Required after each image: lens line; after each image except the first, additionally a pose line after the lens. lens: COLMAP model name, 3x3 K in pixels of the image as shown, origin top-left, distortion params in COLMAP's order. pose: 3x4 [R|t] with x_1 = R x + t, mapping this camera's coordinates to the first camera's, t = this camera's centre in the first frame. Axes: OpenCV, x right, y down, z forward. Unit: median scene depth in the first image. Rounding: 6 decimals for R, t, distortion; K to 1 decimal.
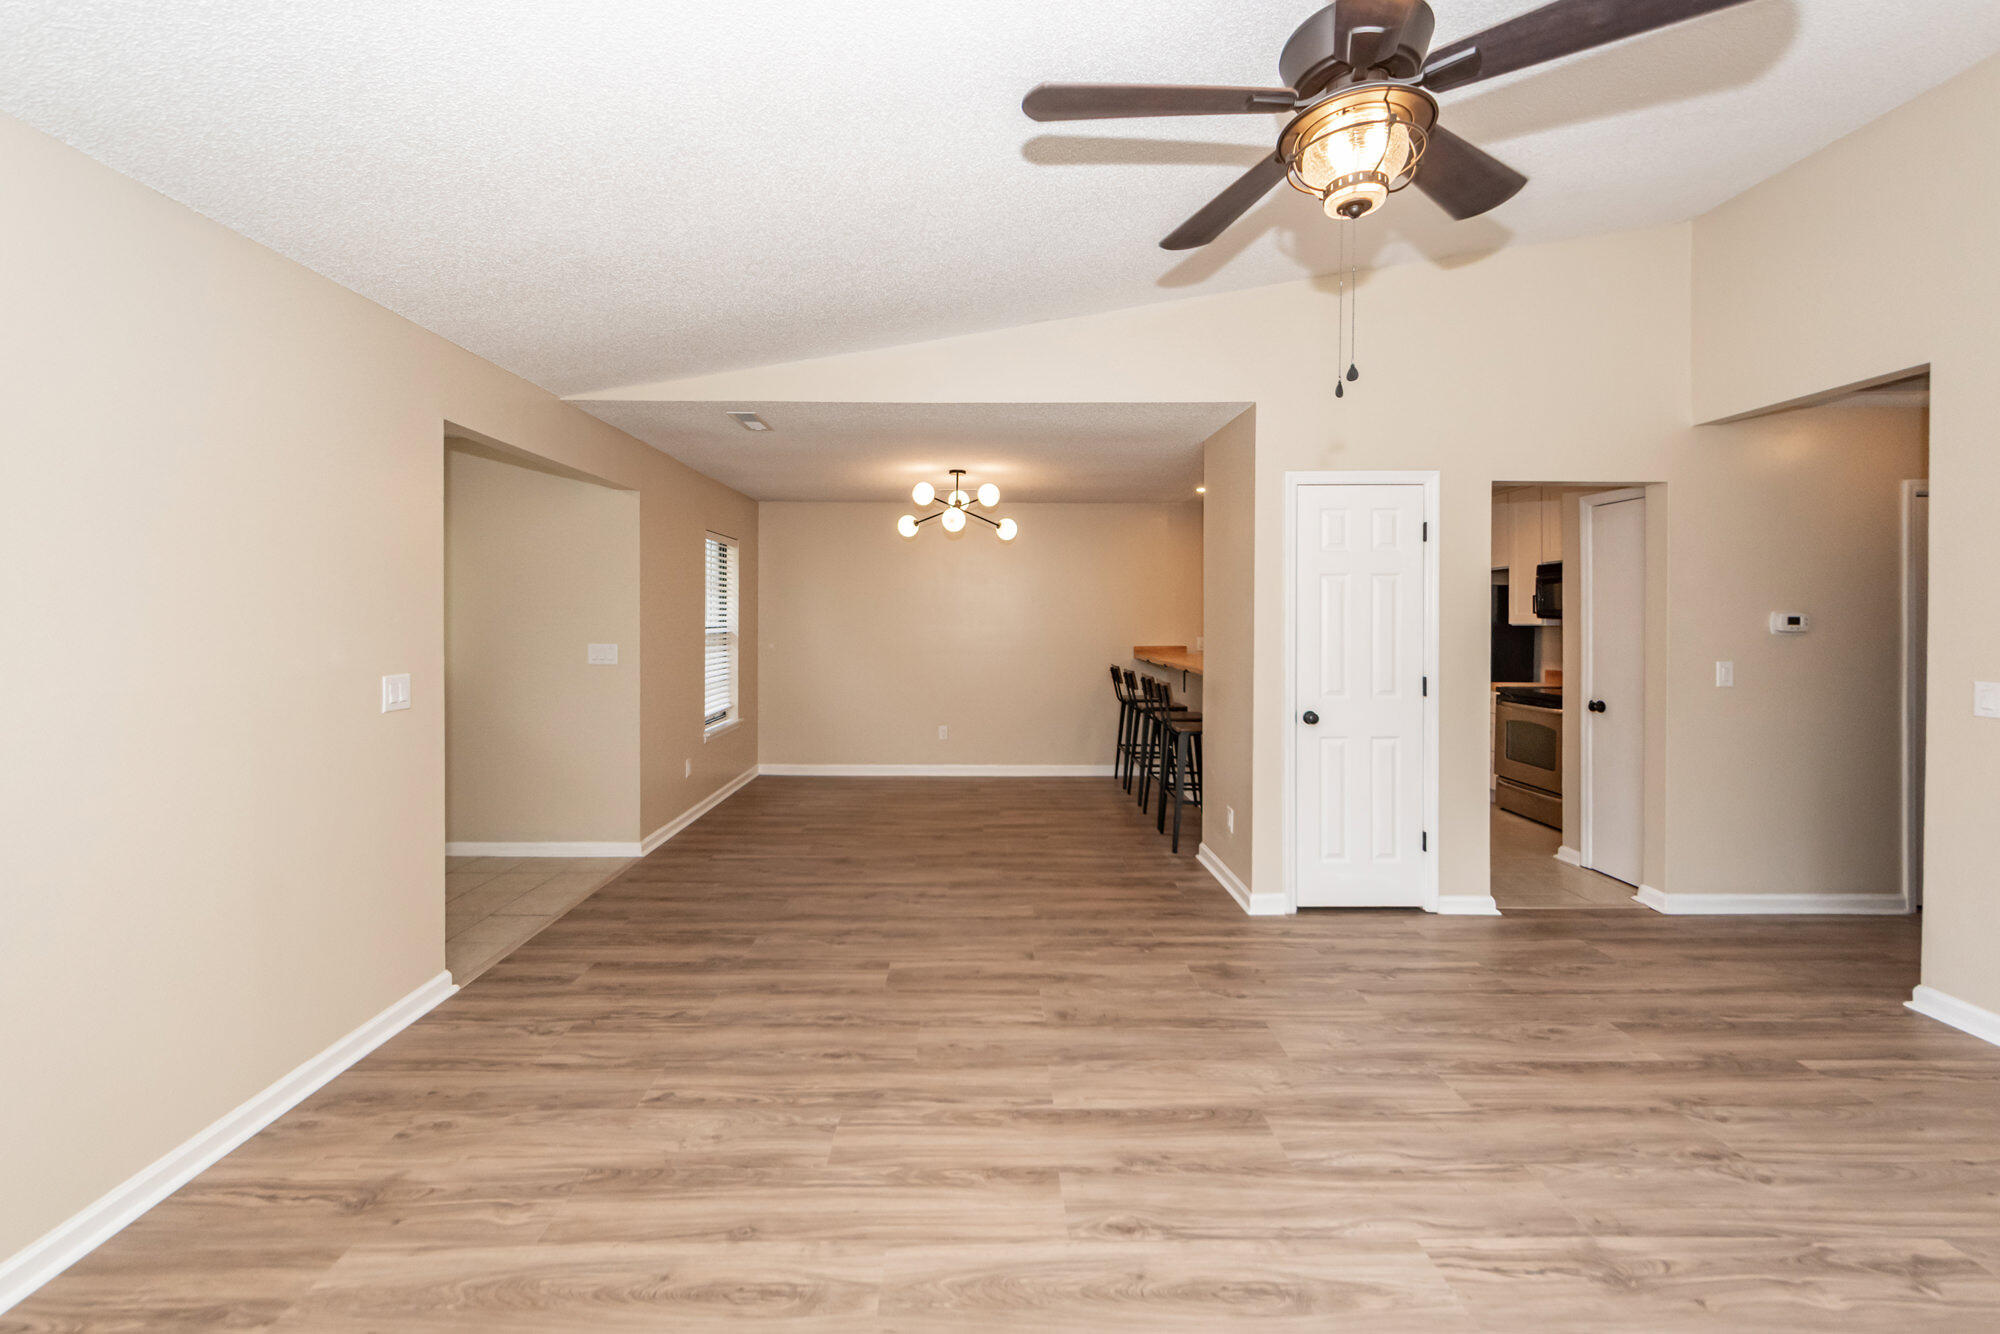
lens RADIAL K [[784.8, 0, 990.1], [0, 784.8, 619.1], [0, 0, 1]] dist [-0.000035, -0.000540]
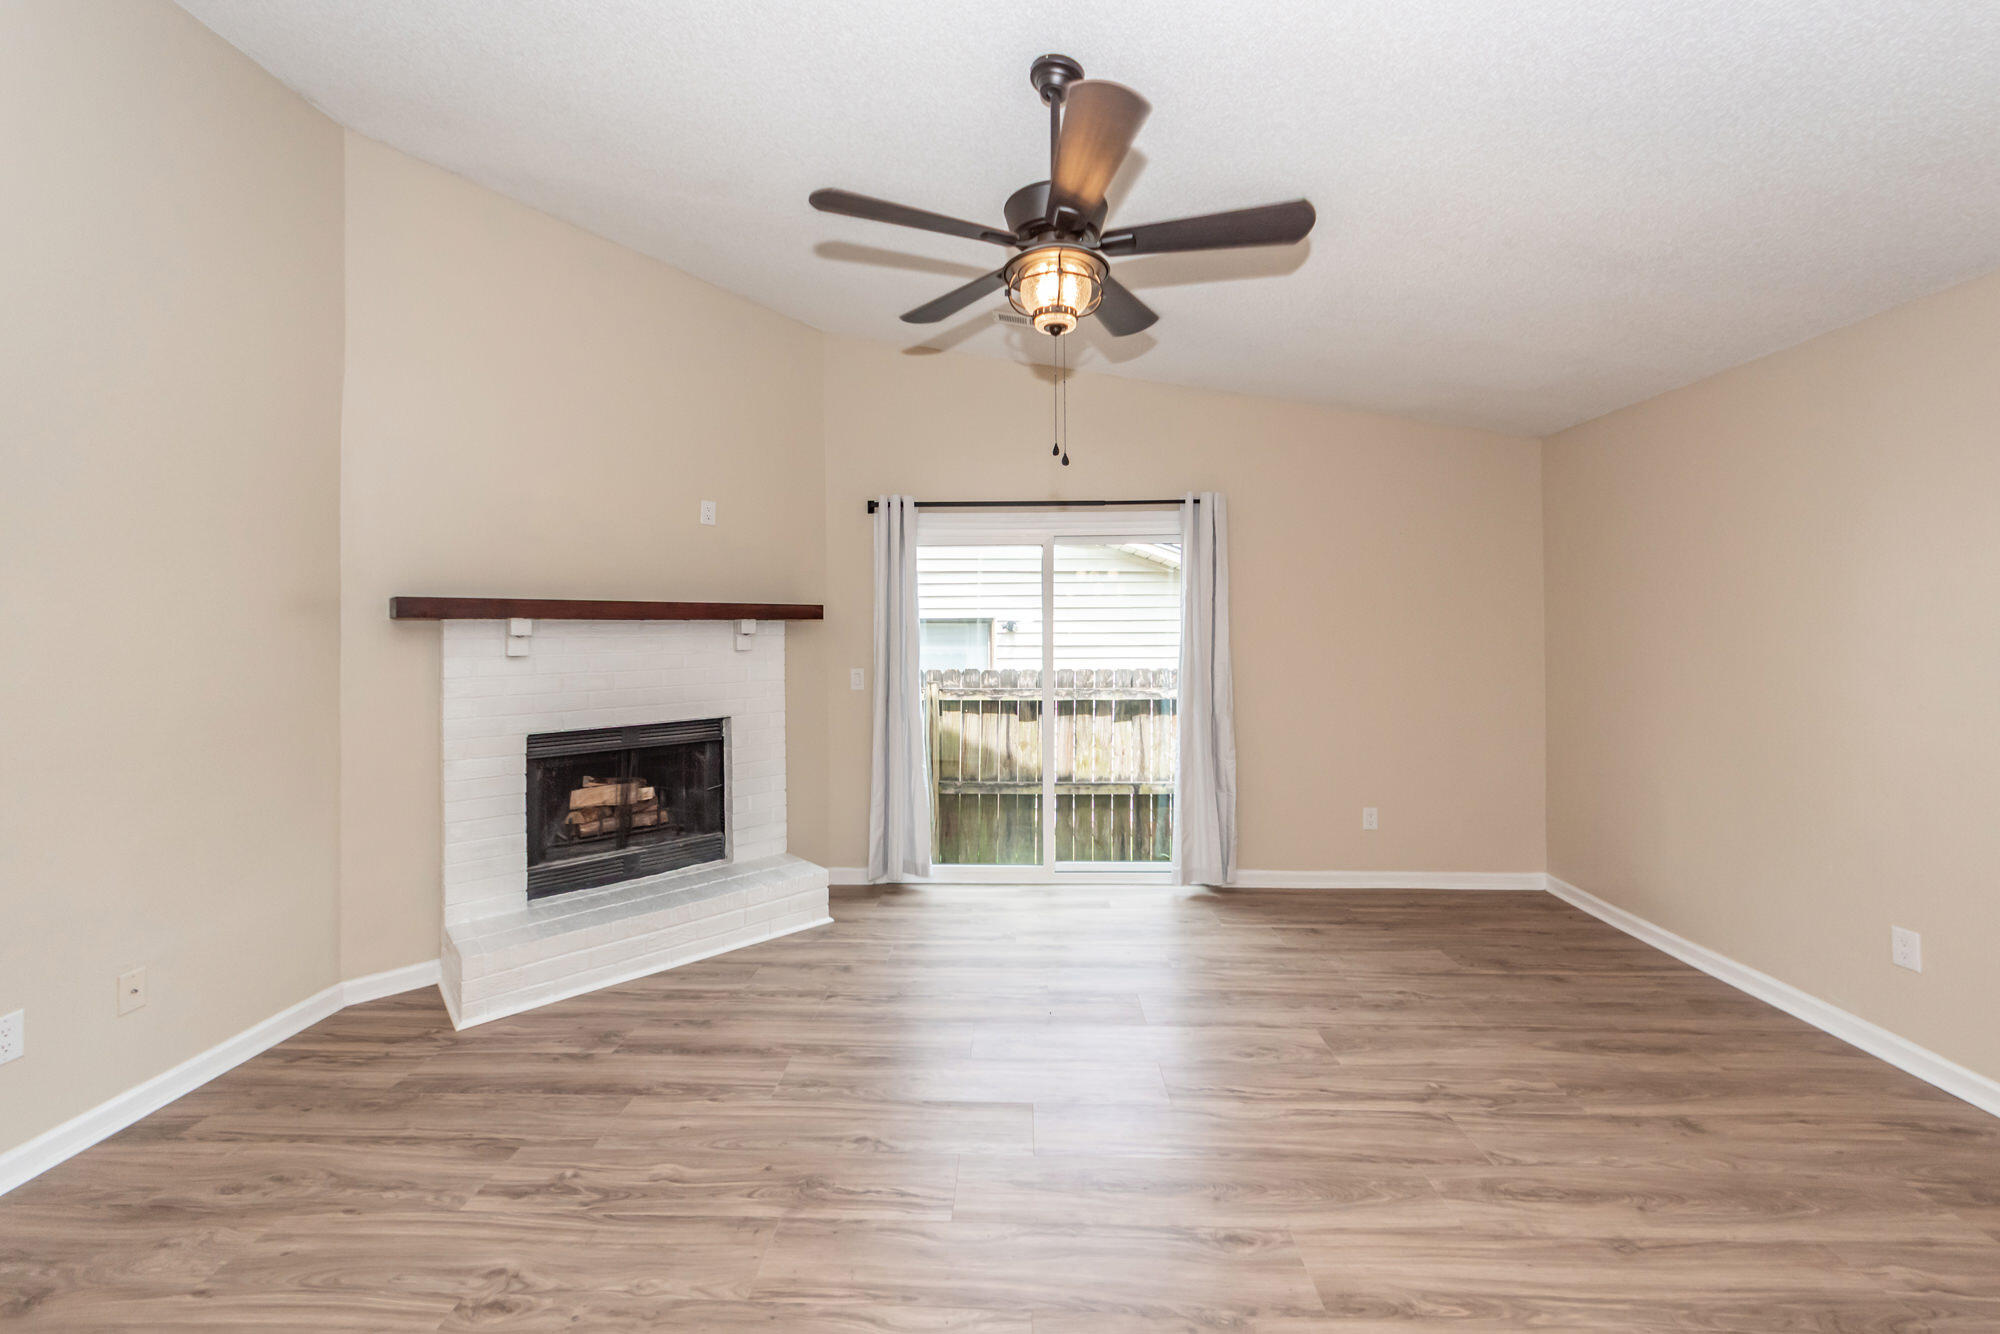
lens RADIAL K [[773.7, 0, 992.5], [0, 773.7, 626.0], [0, 0, 1]] dist [0.002590, -0.002511]
pose [[-0.998544, 0.002859, 0.053861, 0.374887], [0.002432, 0.999965, -0.007990, 0.003577], [-0.053882, -0.007848, -0.998516, 1.773651]]
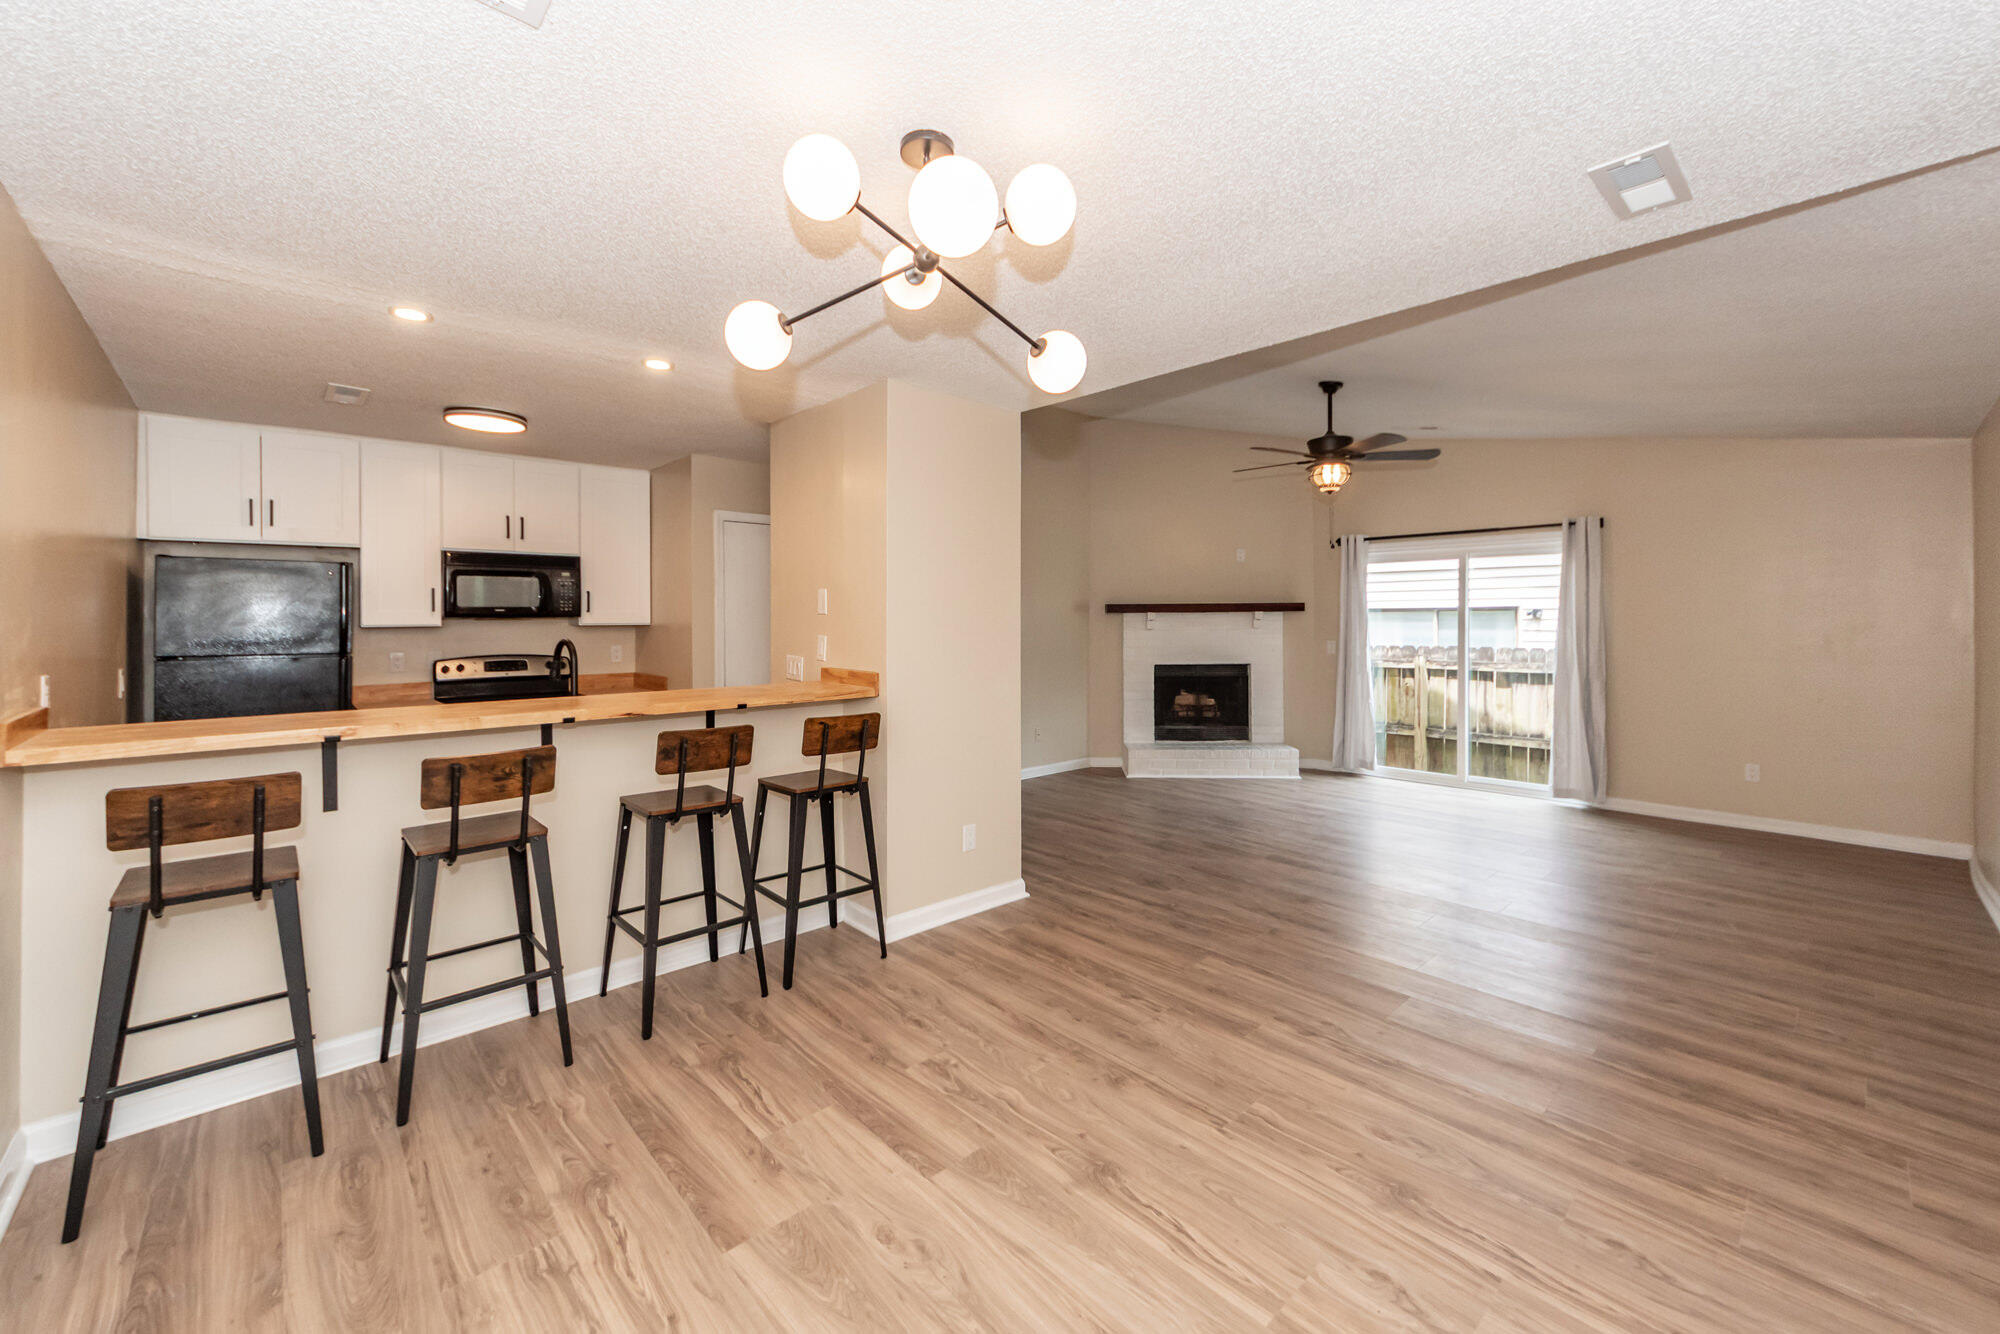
lens RADIAL K [[784.8, 0, 990.1], [0, 784.8, 619.1], [0, 0, 1]] dist [-0.000035, -0.000540]
pose [[-0.658838, -0.000438, 0.752284, -0.796415], [0.000993, 0.999998, 0.001452, 0.000716], [-0.752284, 0.001703, -0.658837, 3.169841]]
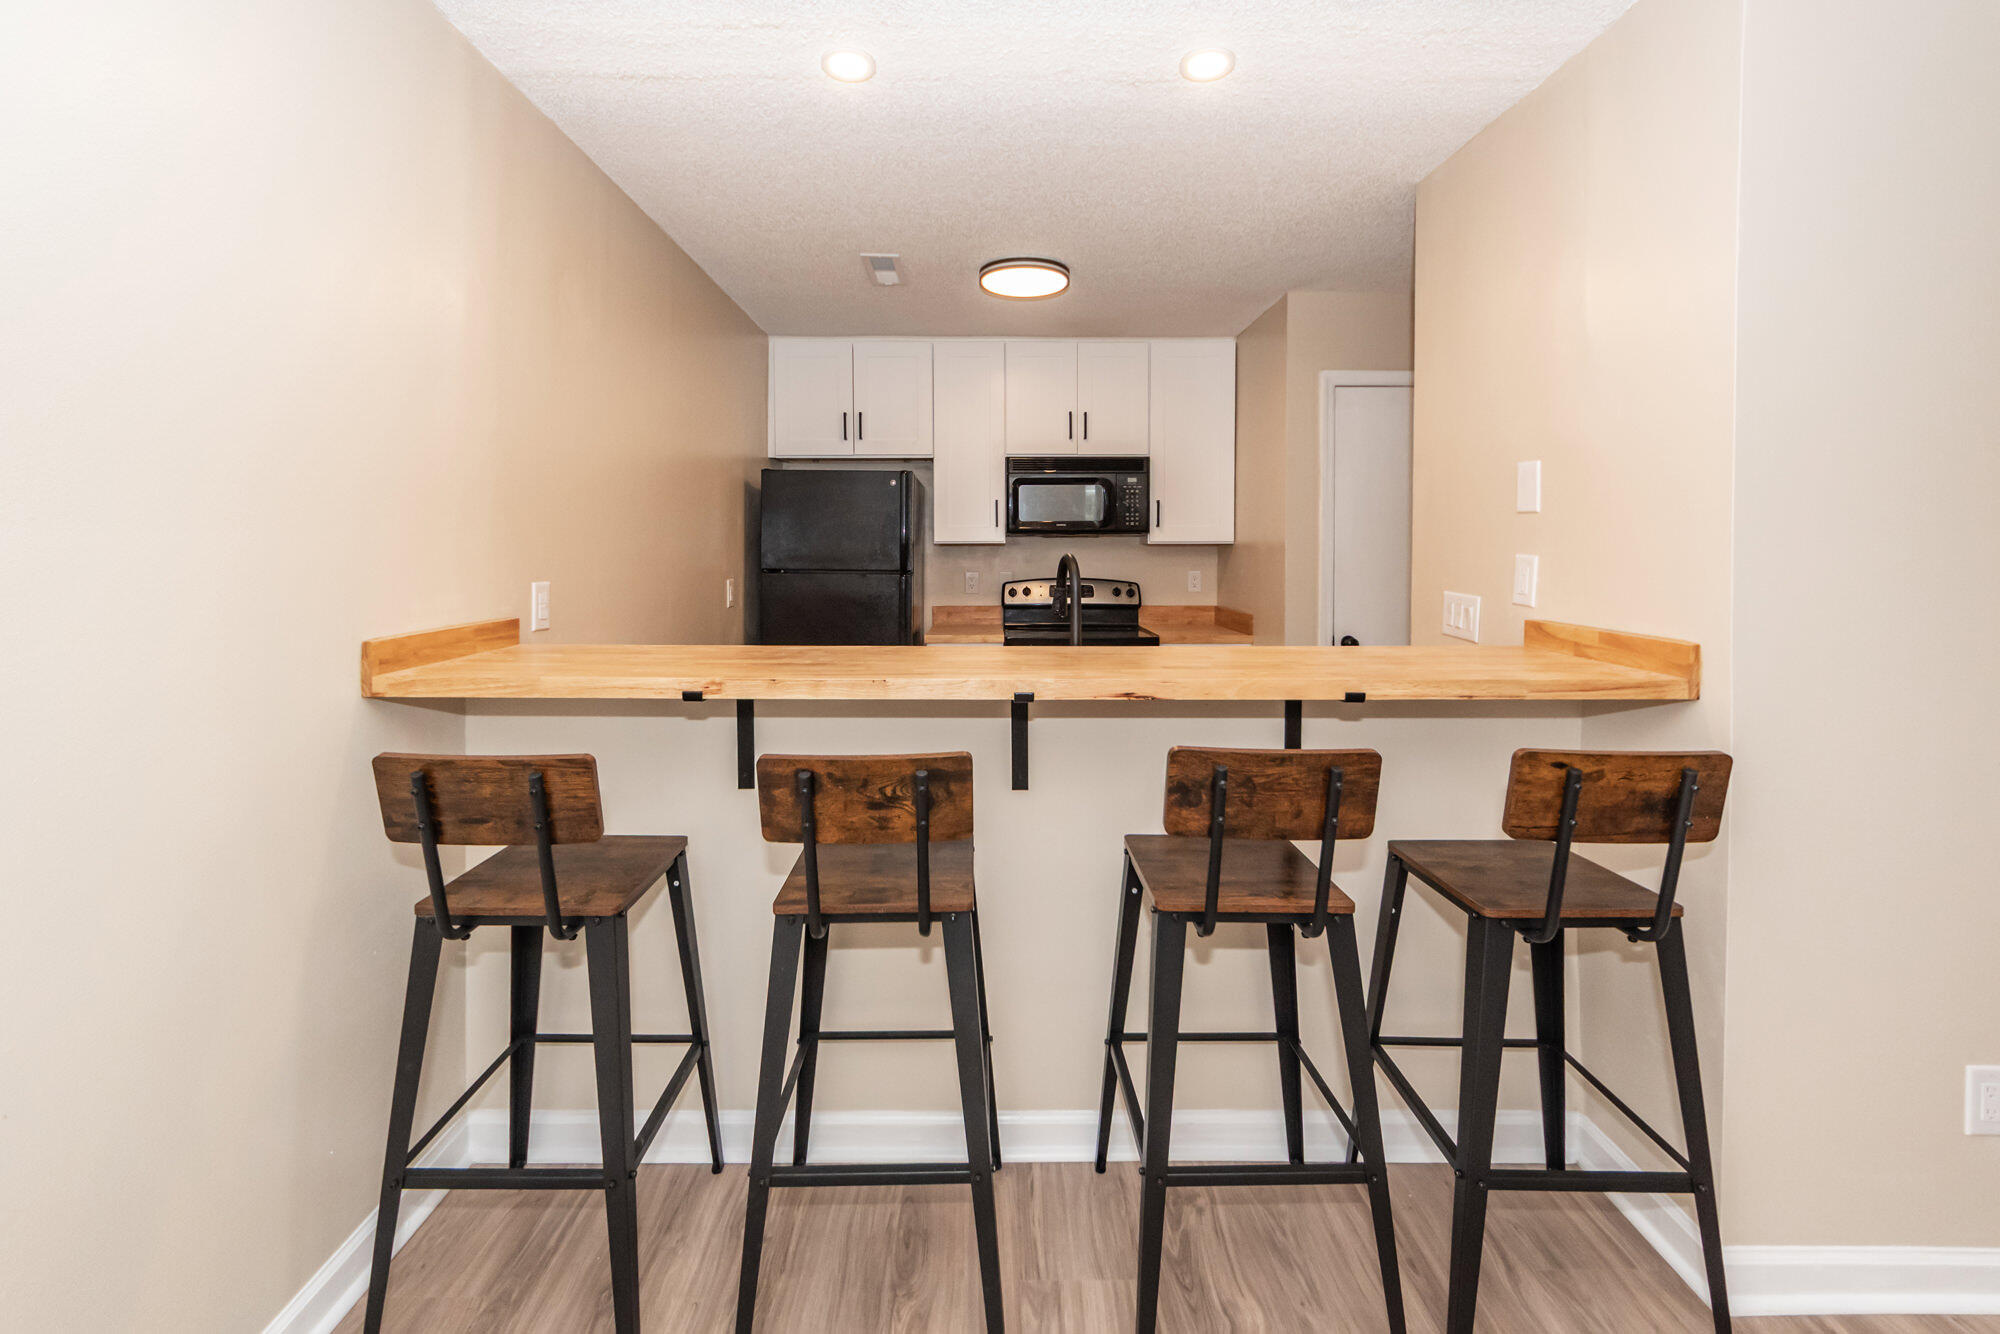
lens RADIAL K [[822.2, 0, 997.8], [0, 822.2, 557.6], [0, 0, 1]] dist [-0.000507, -0.000083]
pose [[0.007422, -0.012810, 0.999890, -0.117128], [-0.002629, 0.999914, 0.012830, 0.033337], [-0.999969, -0.002724, 0.007388, 2.864813]]
